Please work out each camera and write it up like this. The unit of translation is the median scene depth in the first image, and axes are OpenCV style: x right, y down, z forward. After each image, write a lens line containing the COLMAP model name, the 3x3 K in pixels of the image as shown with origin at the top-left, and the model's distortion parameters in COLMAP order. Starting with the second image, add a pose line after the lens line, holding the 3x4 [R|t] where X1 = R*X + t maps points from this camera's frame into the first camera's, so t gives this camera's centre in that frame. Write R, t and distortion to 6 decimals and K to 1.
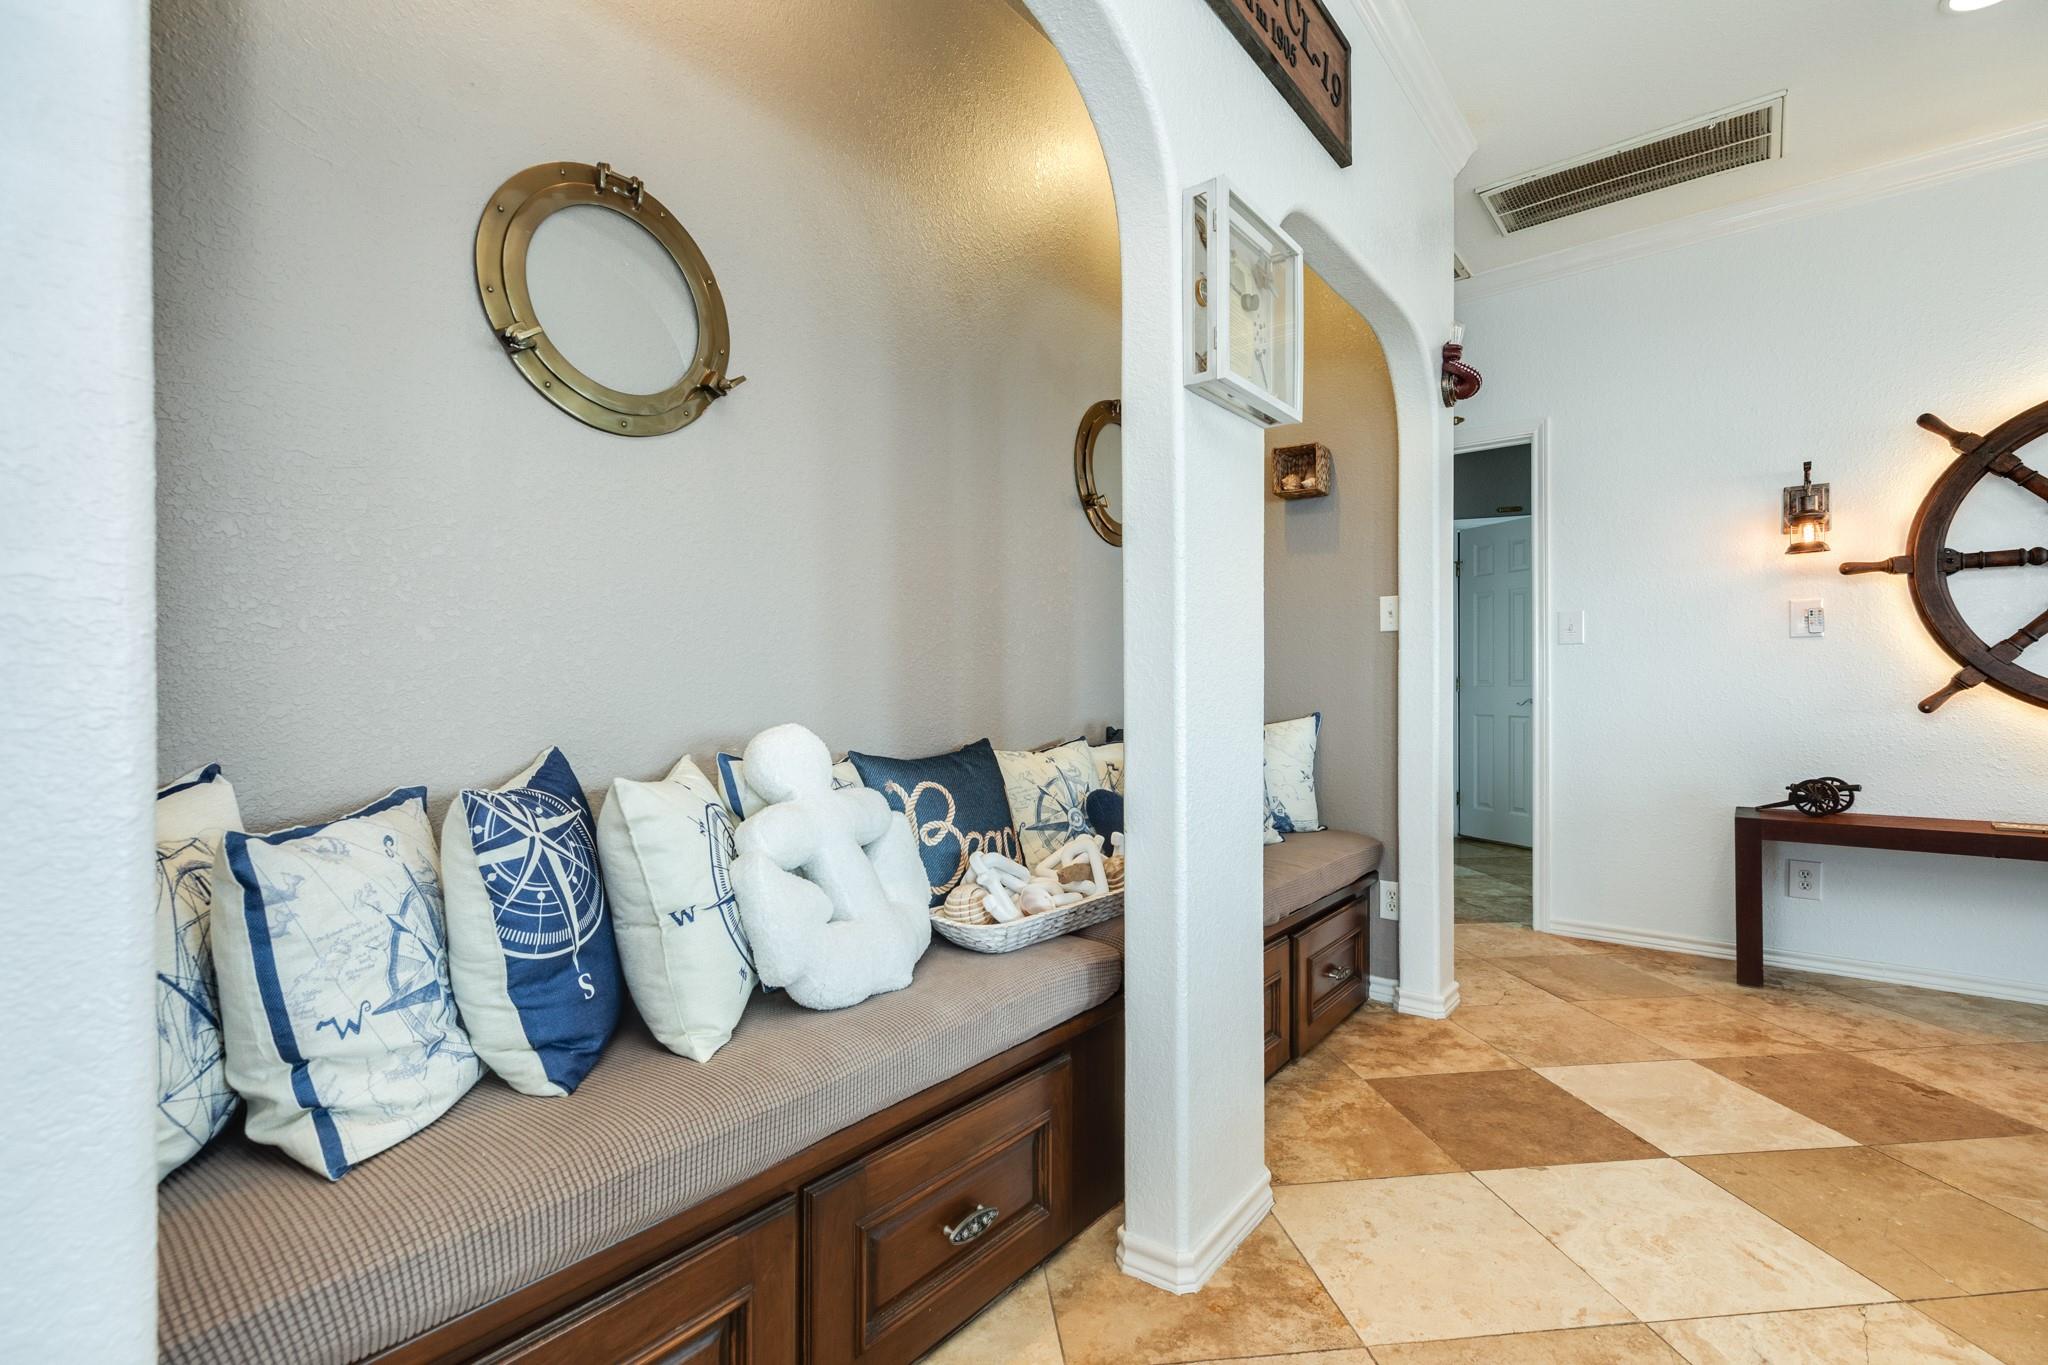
lens RADIAL K [[909.7, 0, 1020.5], [0, 909.7, 686.1], [0, 0, 1]] dist [0.005303, -0.000809]
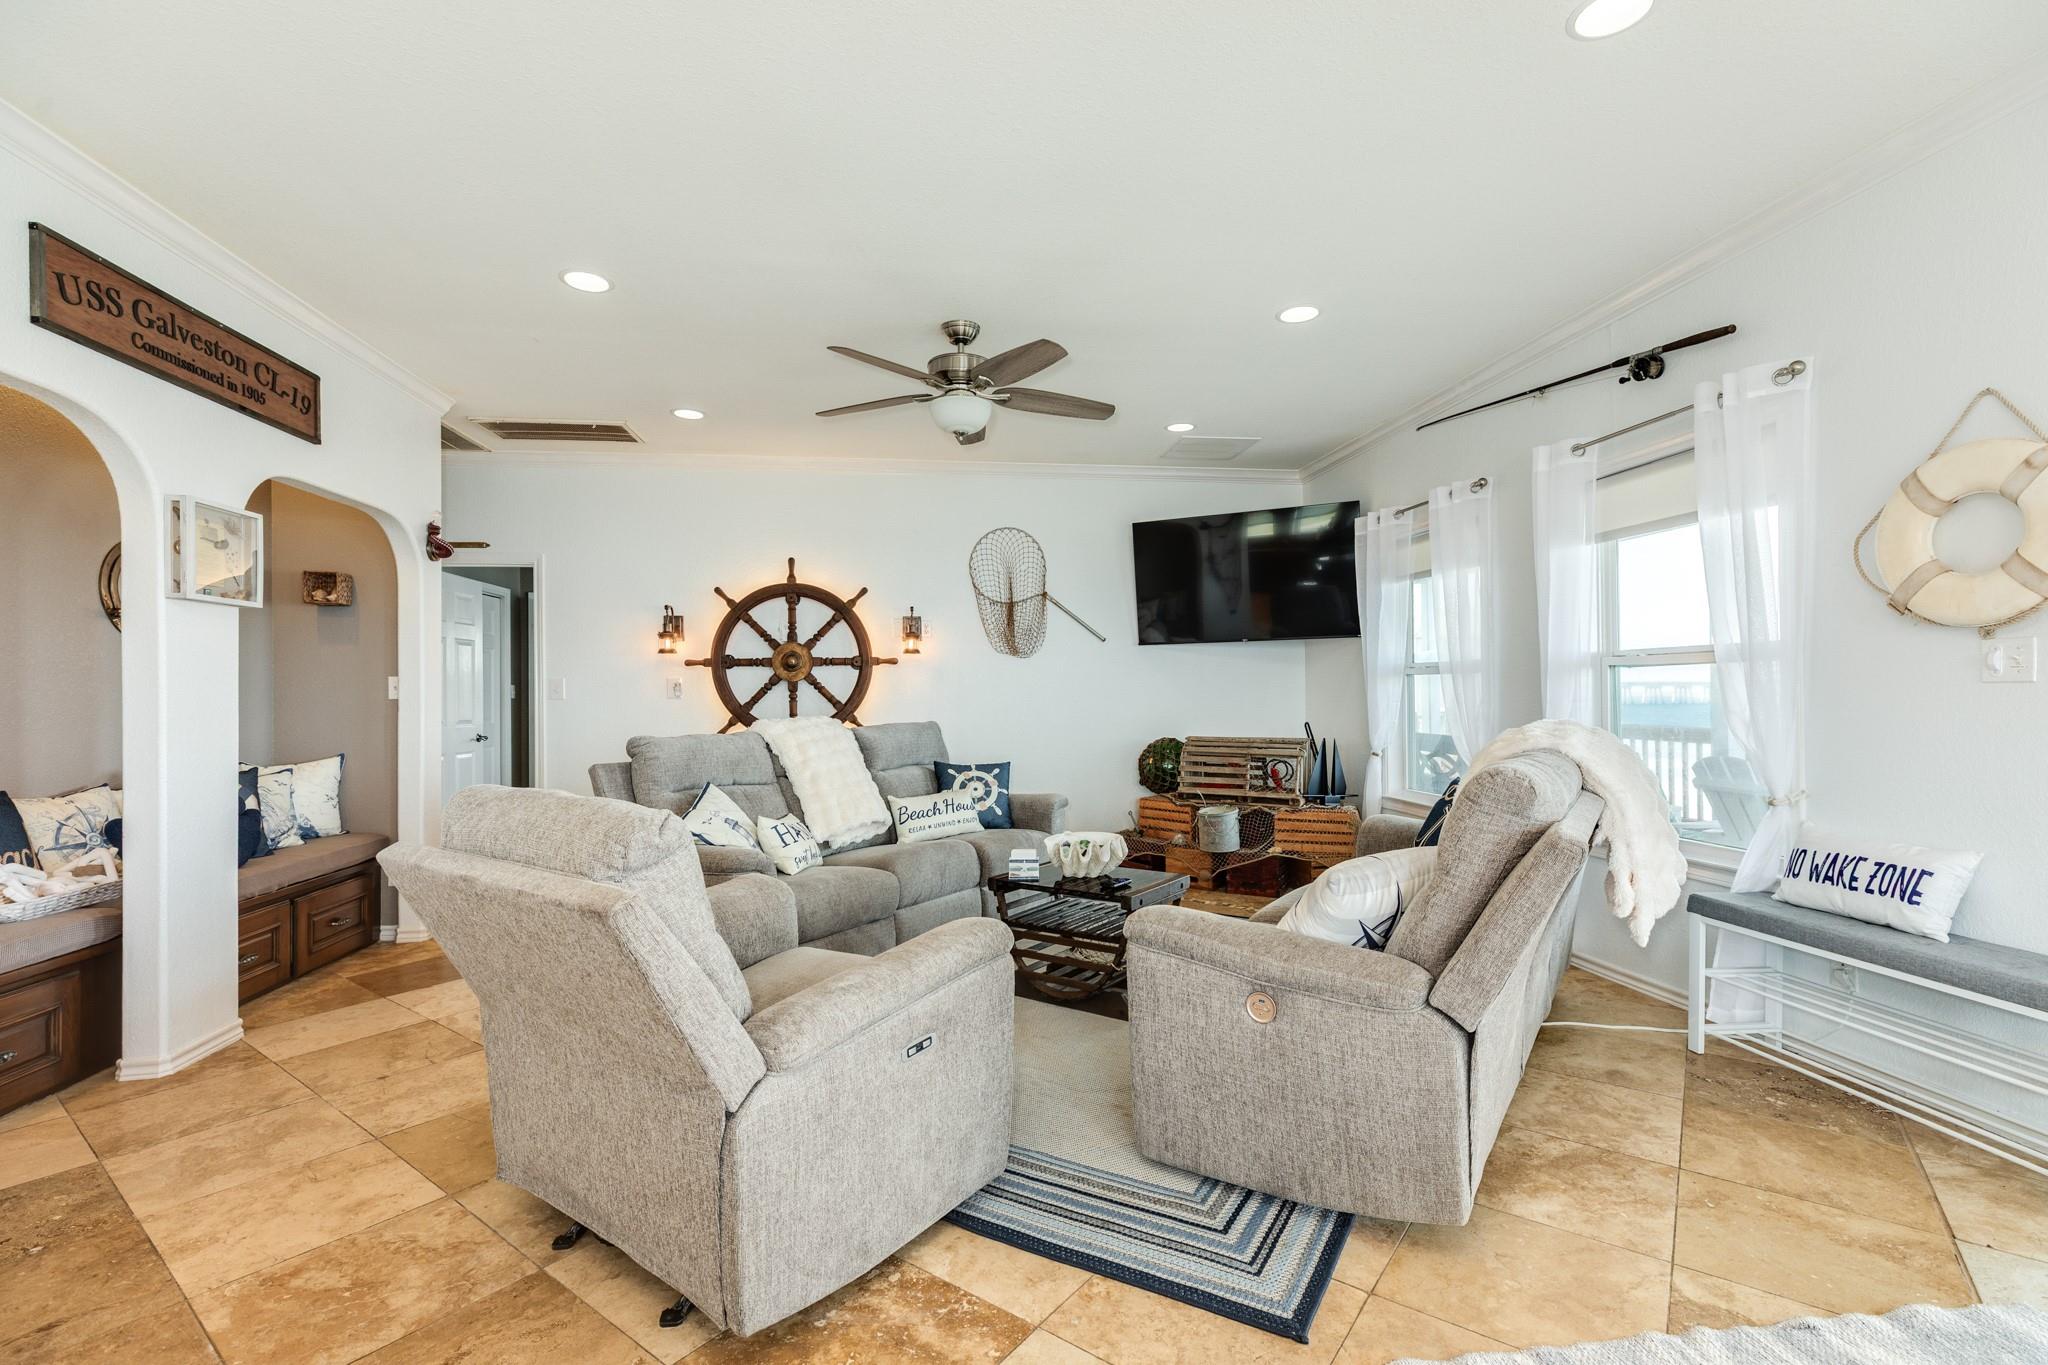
lens RADIAL K [[909.7, 0, 1021.0], [0, 909.7, 685.9], [0, 0, 1]] dist [0.005303, -0.000809]
pose [[0.688130, 0.002286, 0.725584, 0.021302], [0.009023, 0.999891, -0.011708, -0.084623], [-0.725531, 0.014603, 0.688034, -1.280623]]
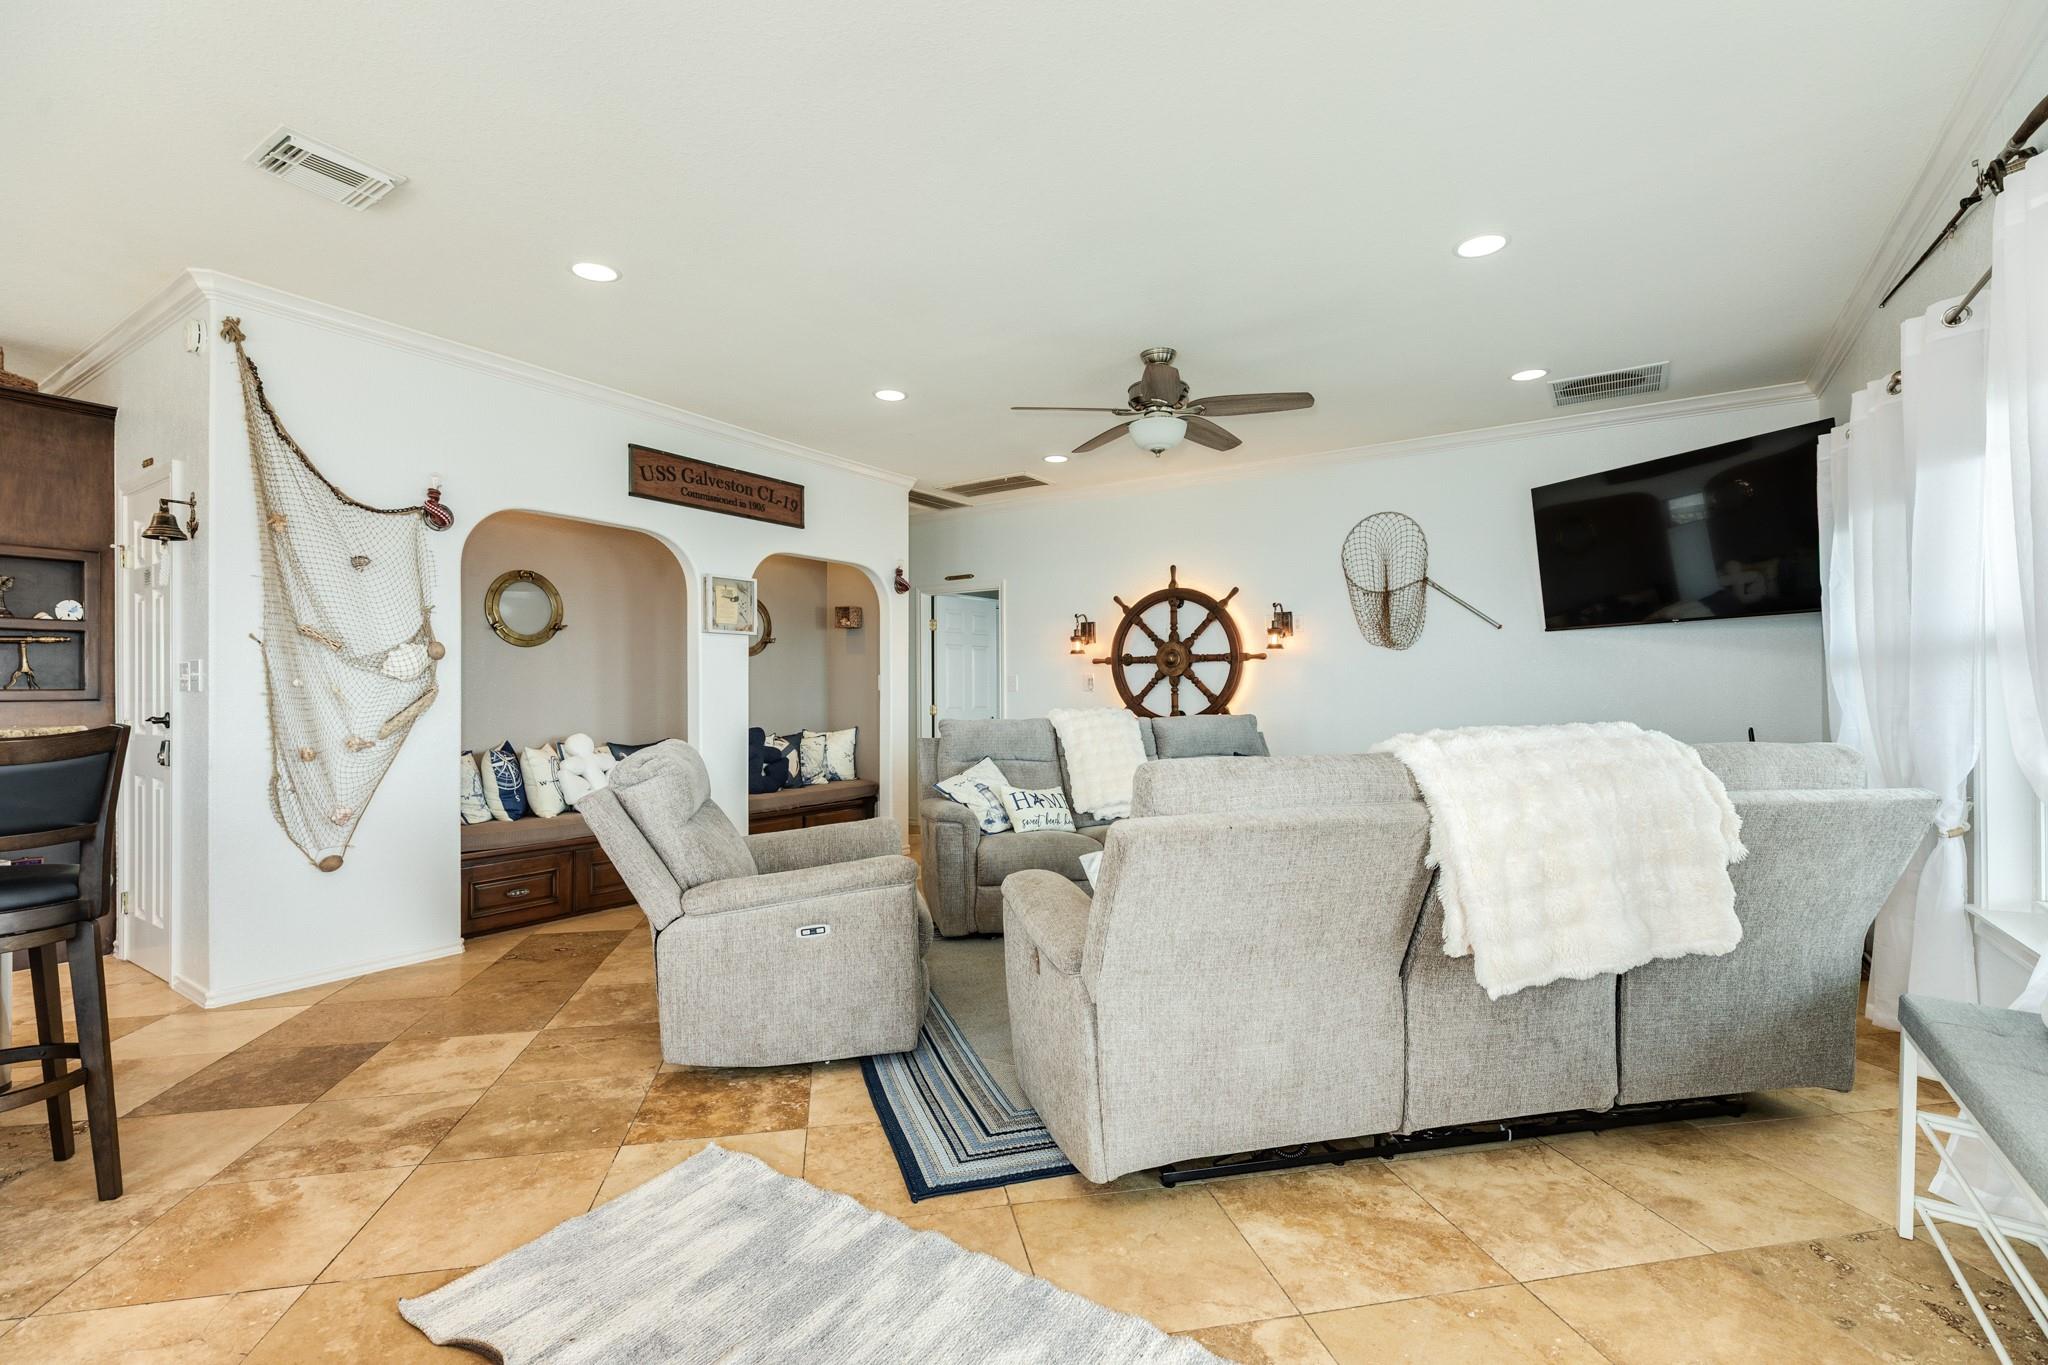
lens RADIAL K [[909.7, 0, 1022.8], [0, 909.7, 685.3], [0, 0, 1]] dist [0.005303, -0.000809]
pose [[0.996022, -0.001441, 0.089101, 0.849524], [0.002226, 0.999960, -0.008714, -0.080973], [-0.089085, 0.008878, 0.995984, -1.965019]]
